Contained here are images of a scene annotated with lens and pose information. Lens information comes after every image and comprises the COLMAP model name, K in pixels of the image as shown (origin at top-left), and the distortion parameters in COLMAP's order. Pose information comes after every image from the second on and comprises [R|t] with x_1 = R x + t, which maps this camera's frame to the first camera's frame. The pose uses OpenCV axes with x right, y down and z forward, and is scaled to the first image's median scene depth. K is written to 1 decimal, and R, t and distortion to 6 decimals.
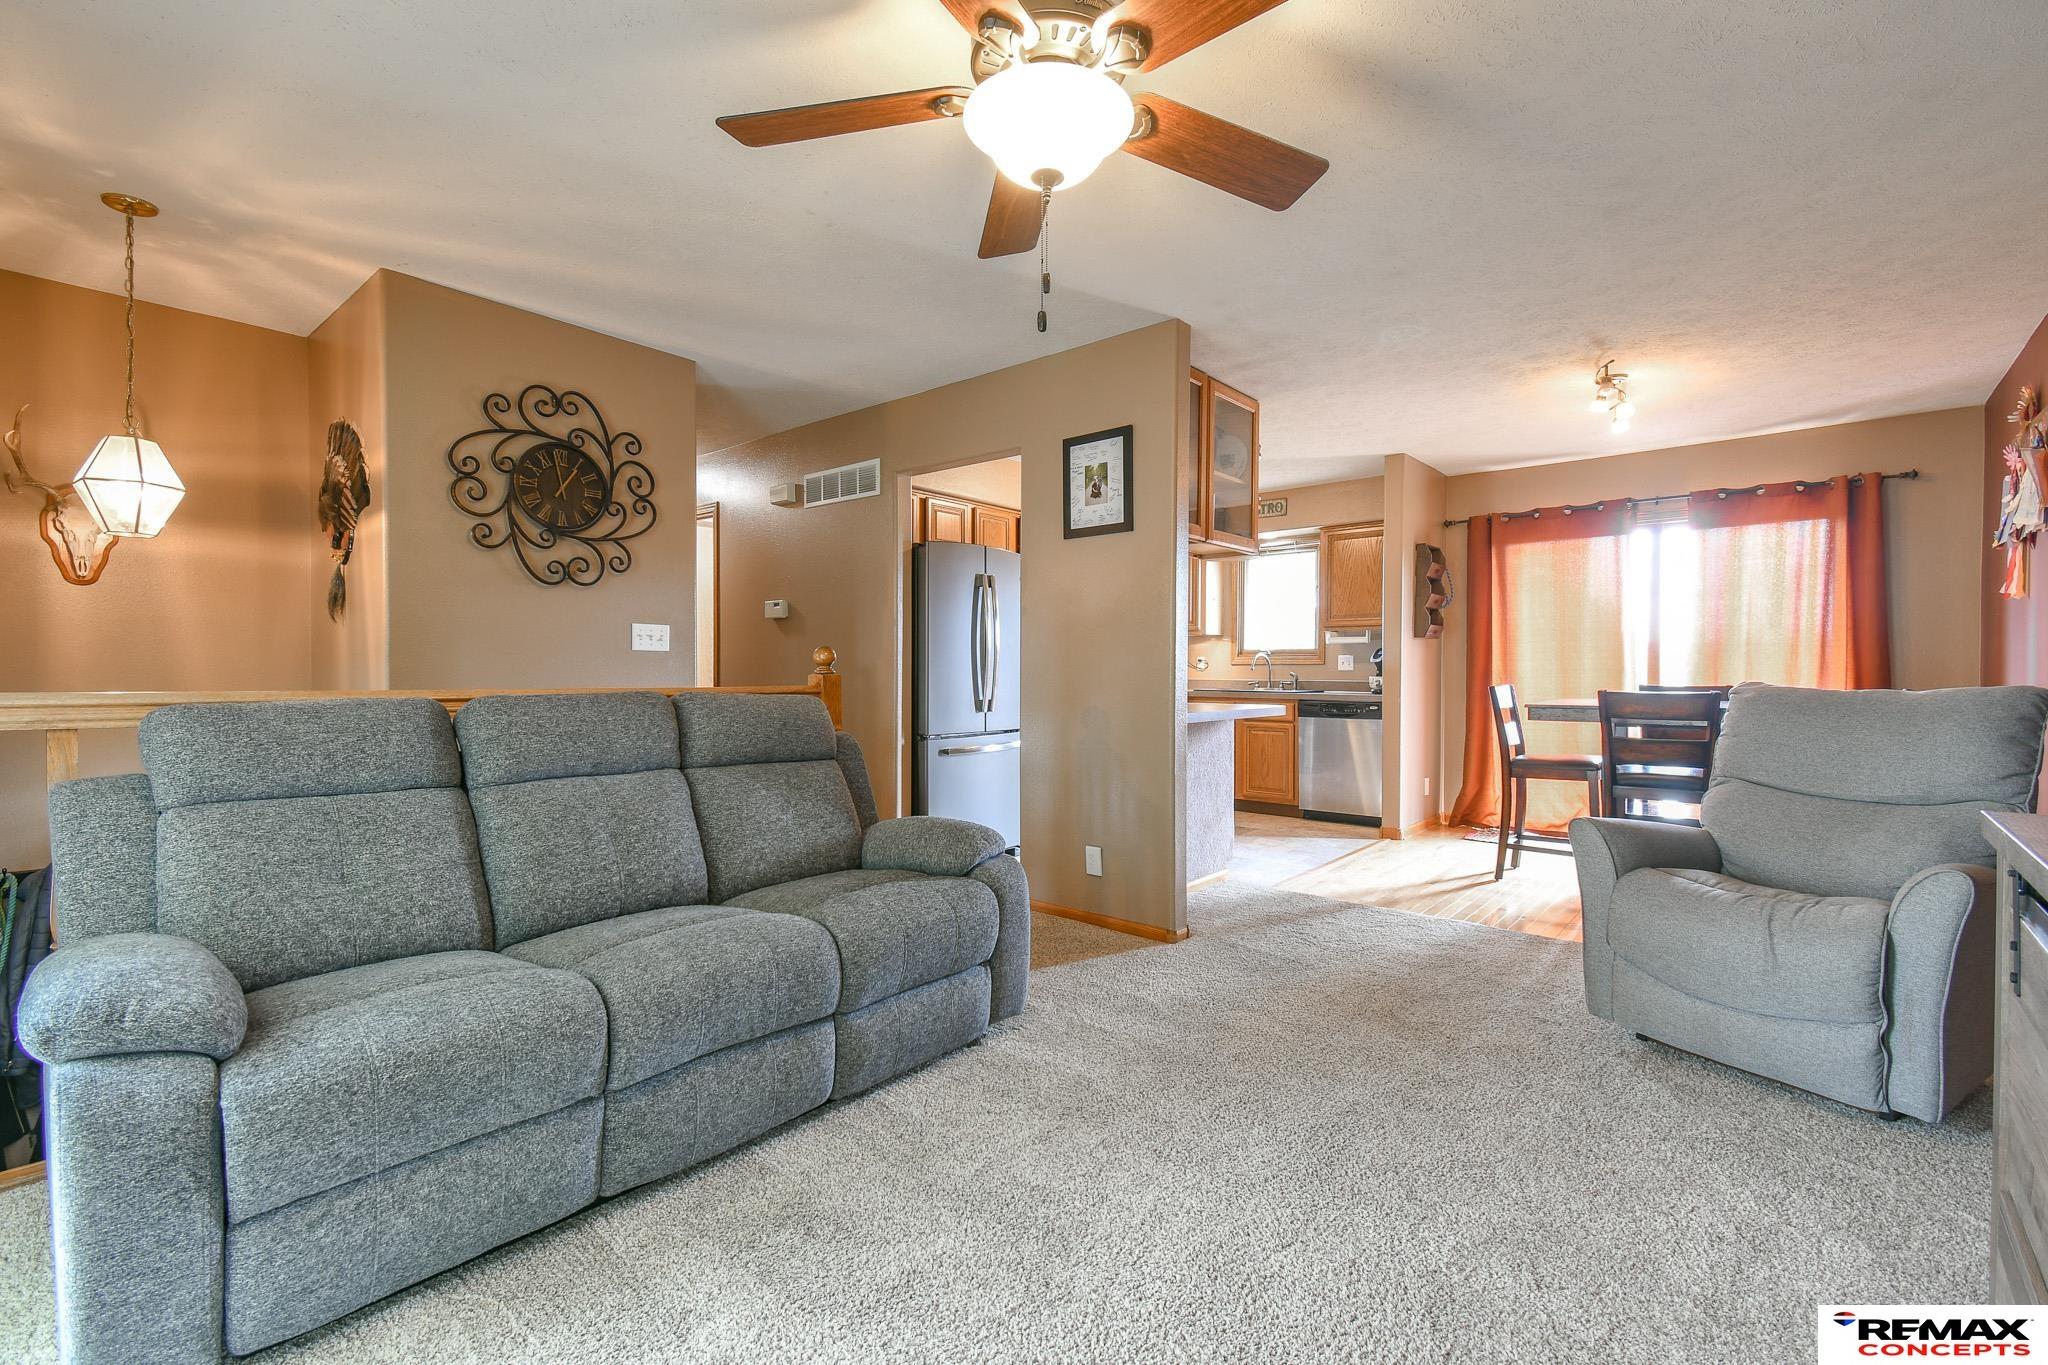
lens RADIAL K [[907.9, 0, 1031.8], [0, 907.9, 681.1], [0, 0, 1]] dist [0.043354, -0.022826]
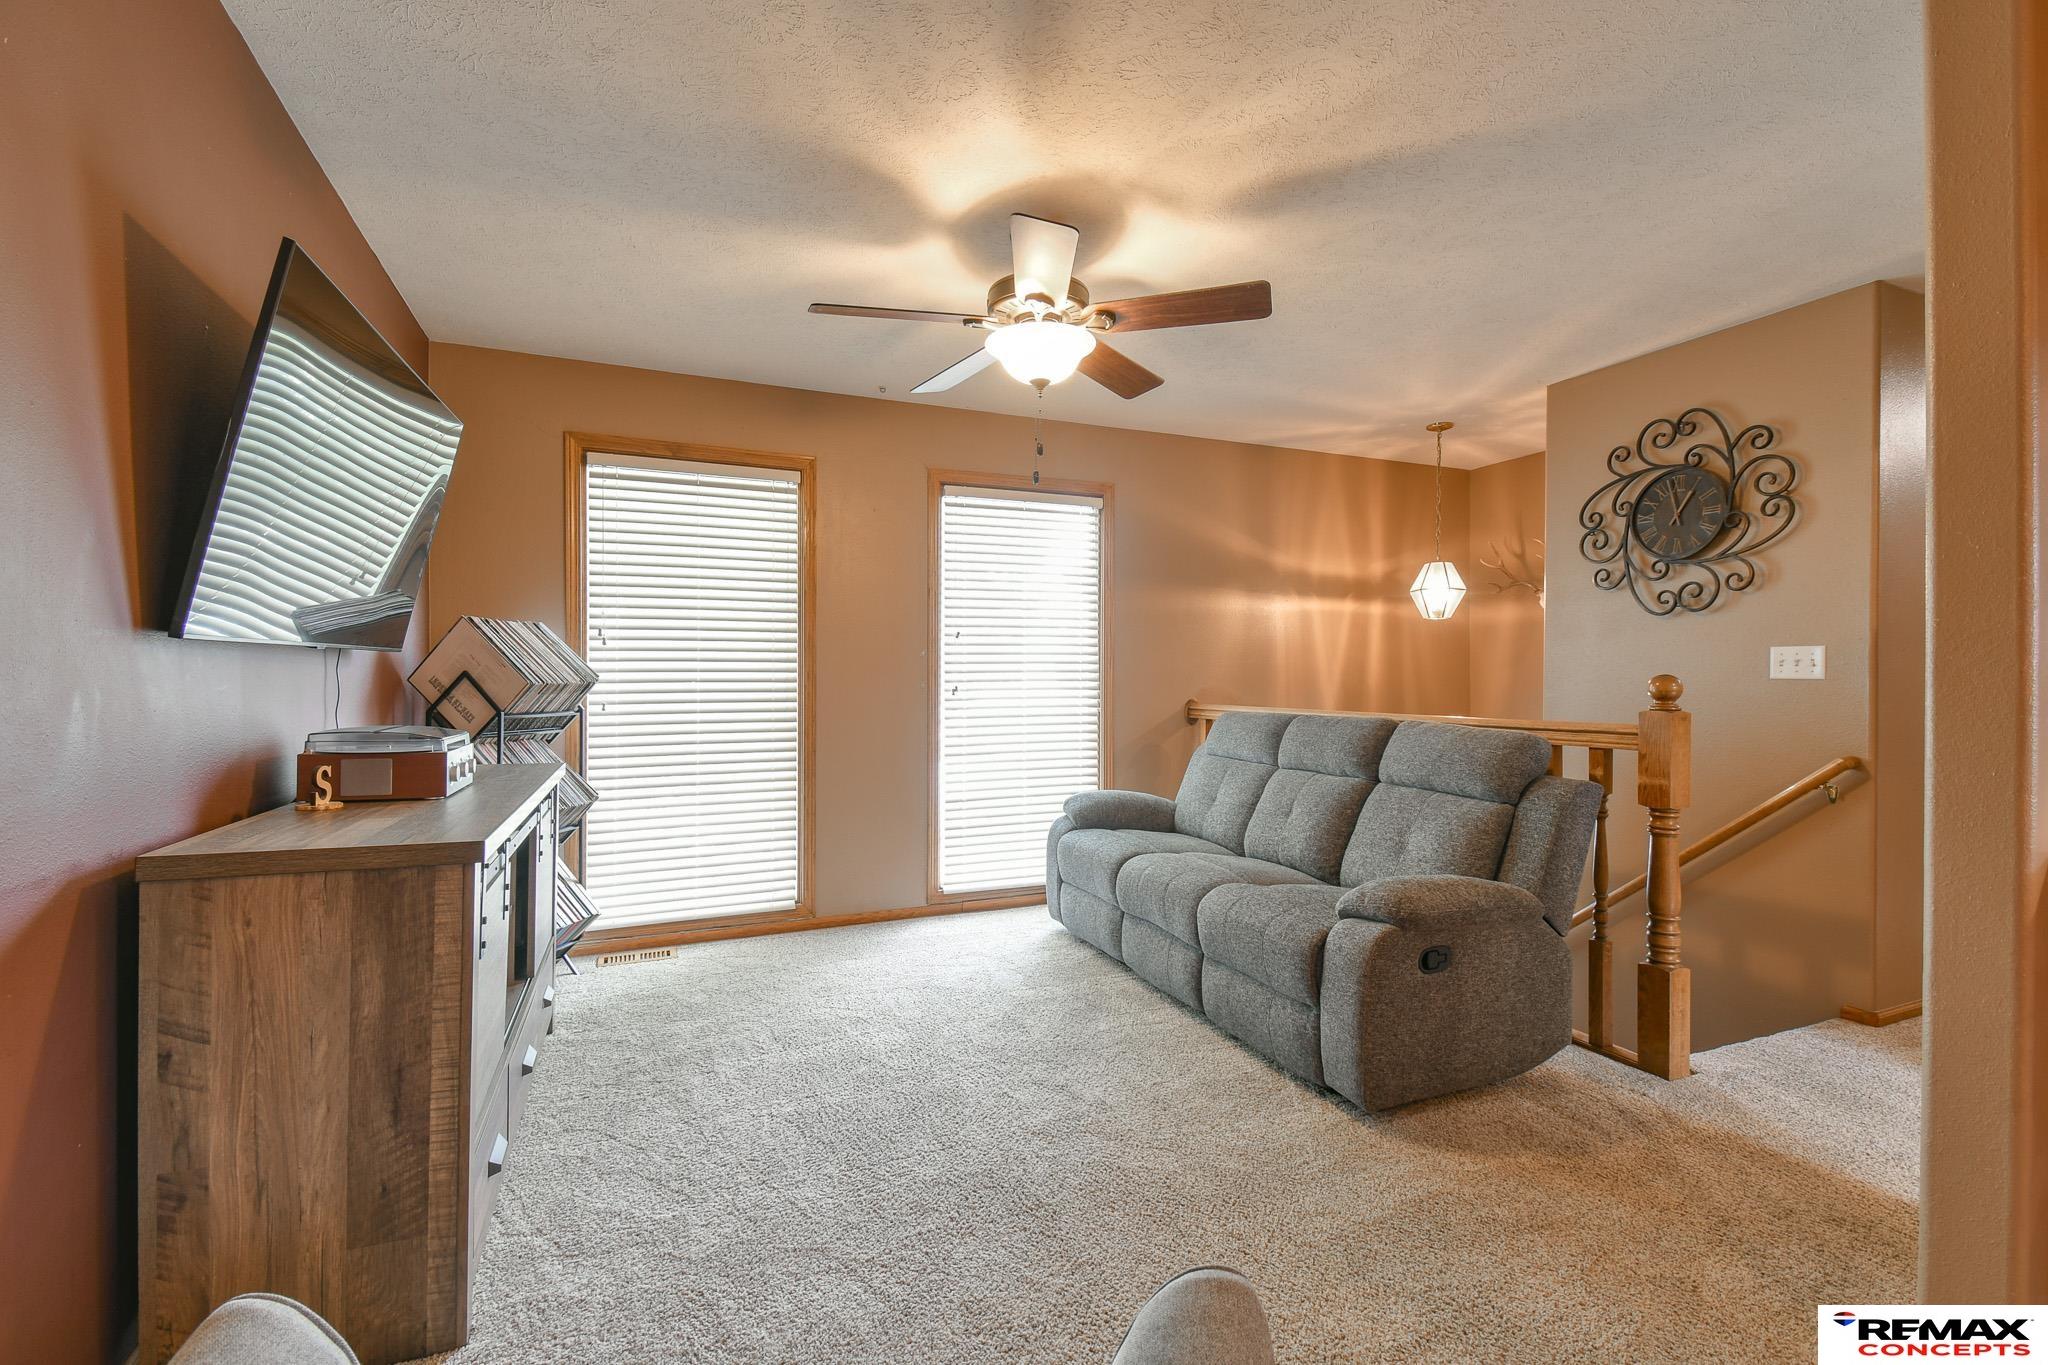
lens RADIAL K [[907.9, 0, 1031.8], [0, 907.9, 681.1], [0, 0, 1]] dist [0.043354, -0.022826]
pose [[-0.453464, -0.006060, -0.891254, 0.642639], [-0.021477, 0.999761, 0.004129, -0.020830], [0.891016, 0.021014, -0.453485, 0.797115]]
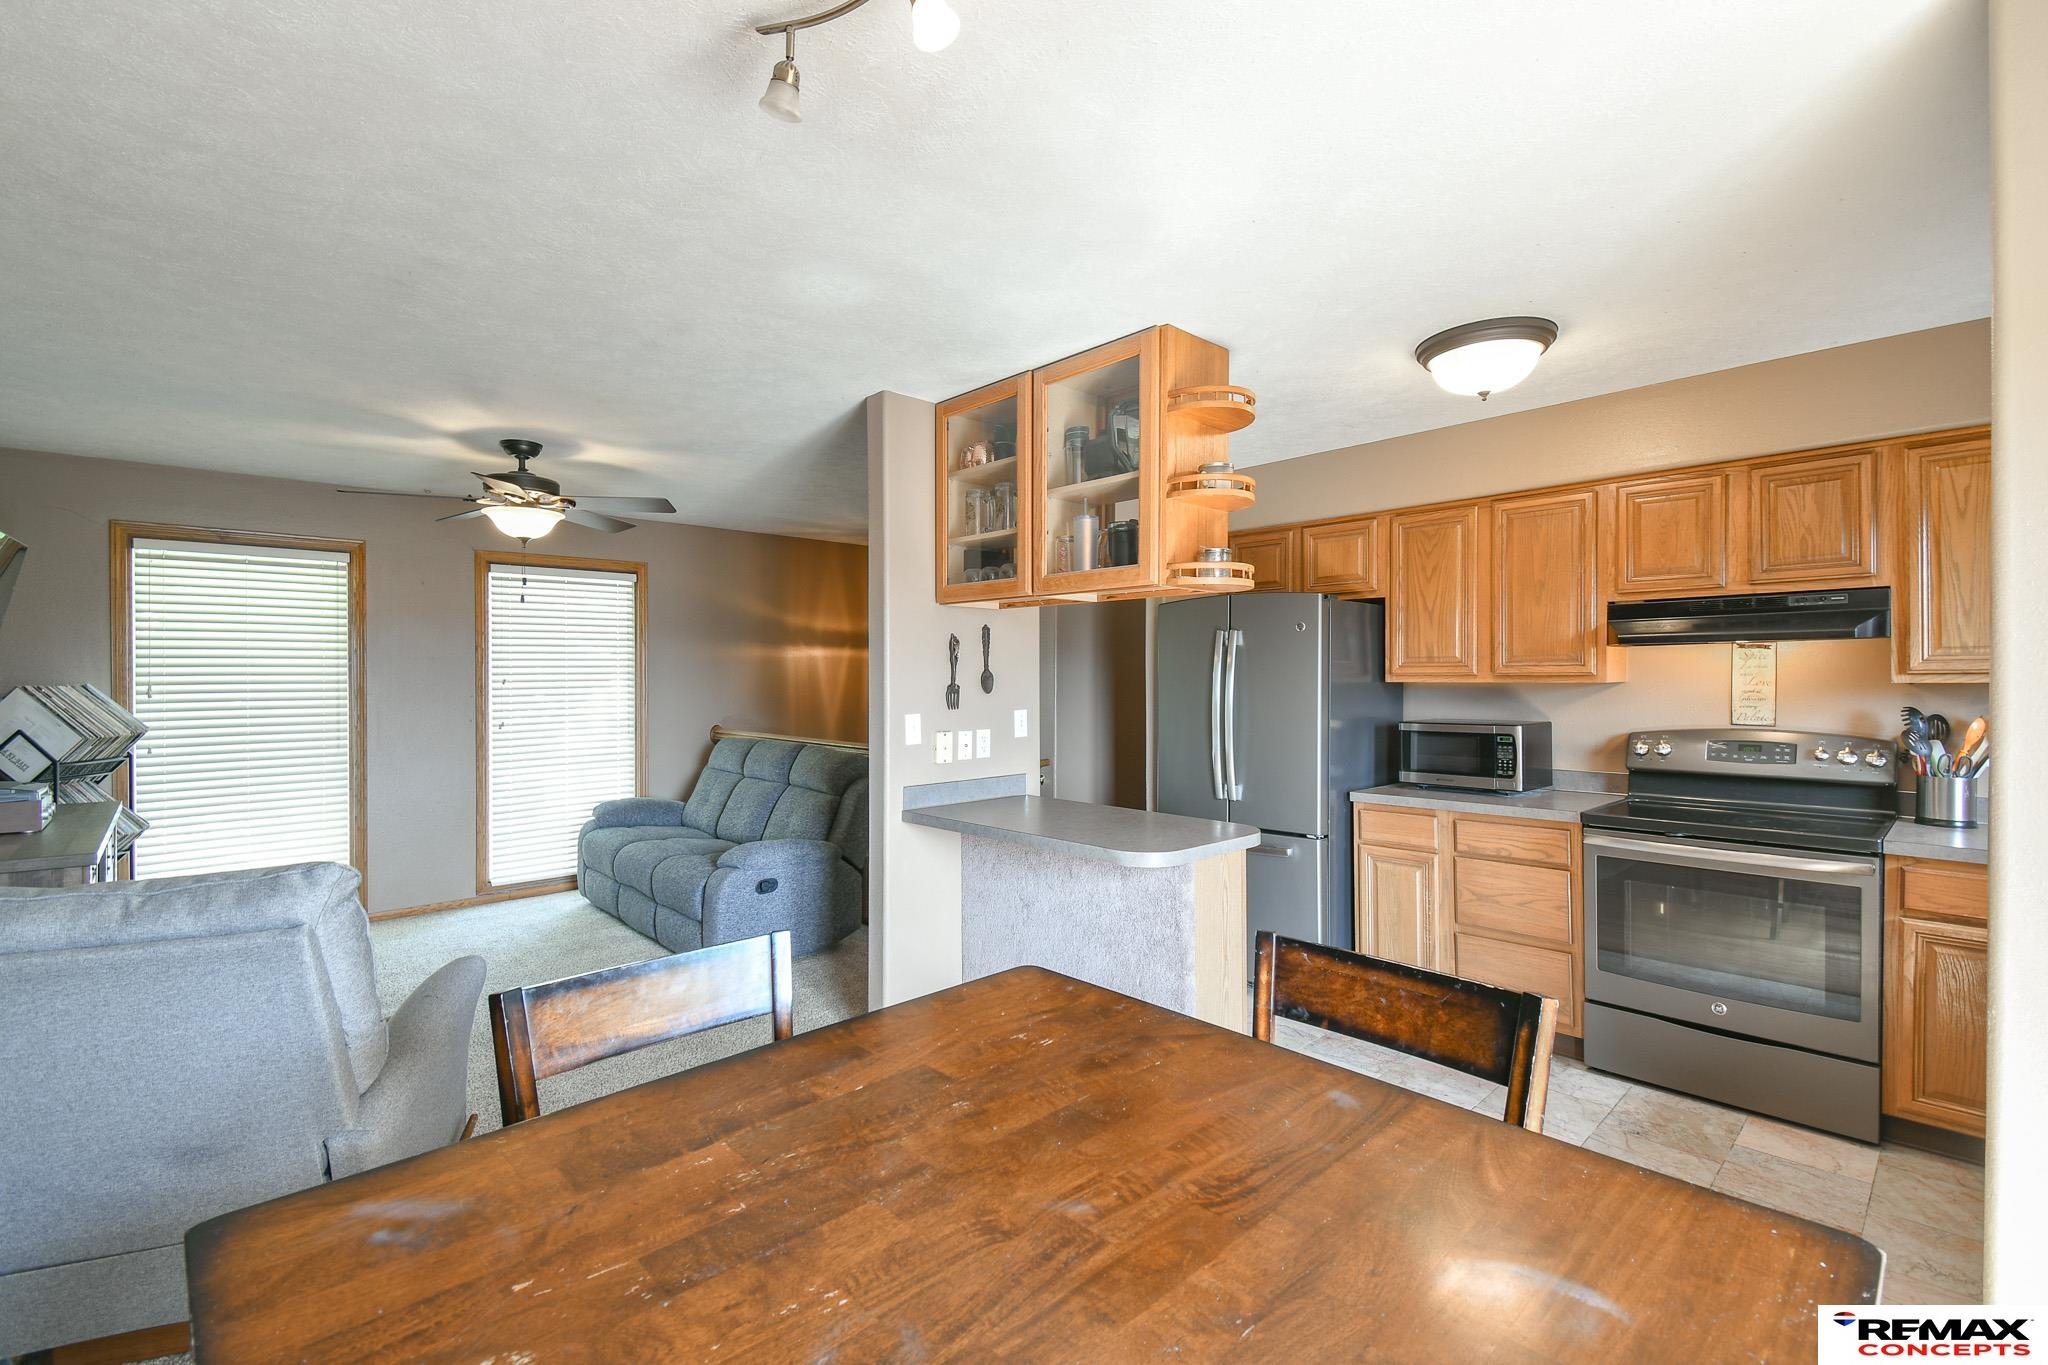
lens RADIAL K [[907.9, 0, 1031.8], [0, 907.9, 681.1], [0, 0, 1]] dist [0.043354, -0.022826]
pose [[-0.119992, -0.001312, -0.992774, 0.997027], [-0.017801, 0.999841, 0.000830, -0.085188], [0.992615, 0.017772, -0.119996, 1.181321]]
